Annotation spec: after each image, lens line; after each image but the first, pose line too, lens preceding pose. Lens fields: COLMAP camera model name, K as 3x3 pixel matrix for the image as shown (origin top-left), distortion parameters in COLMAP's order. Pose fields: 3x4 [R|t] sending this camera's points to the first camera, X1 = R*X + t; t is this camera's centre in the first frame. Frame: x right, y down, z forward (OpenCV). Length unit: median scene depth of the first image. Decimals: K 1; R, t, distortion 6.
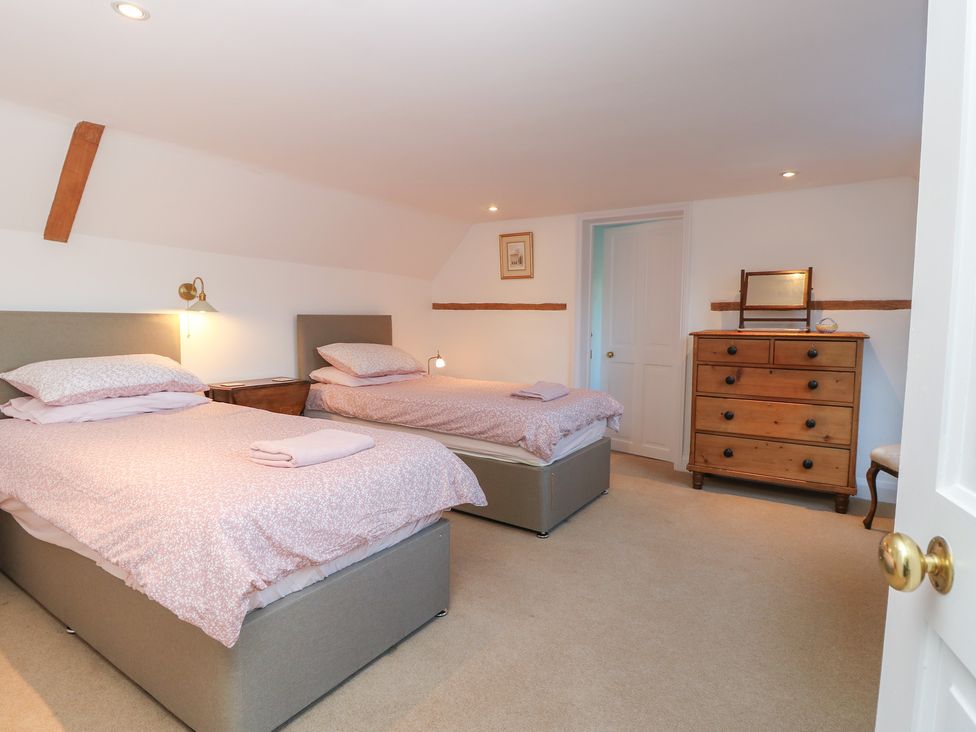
lens RADIAL K [[537.2, 0, 482.5], [0, 537.2, 362.5], [0, 0, 1]] dist [-0.010241, -0.007956]
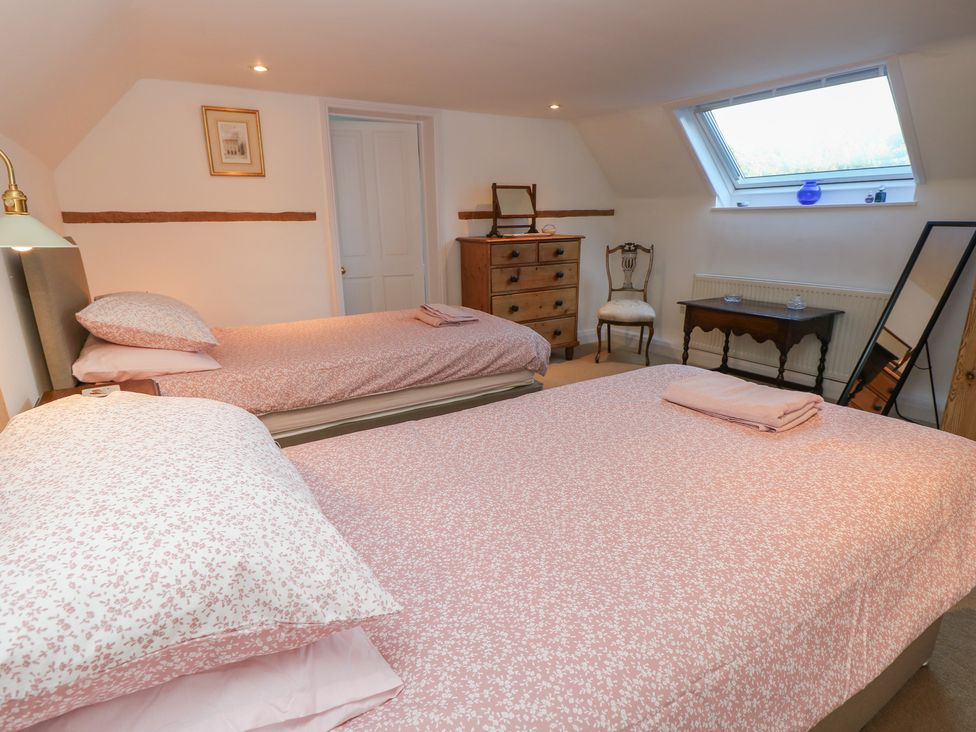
lens RADIAL K [[537.2, 0, 482.4], [0, 537.2, 367.7], [0, 0, 1]] dist [-0.010241, -0.007956]
pose [[0.404560, -0.257129, 0.877619, -0.672065], [0.091156, 0.966218, 0.241066, -0.071138], [-0.909957, -0.017526, 0.414332, 0.558111]]
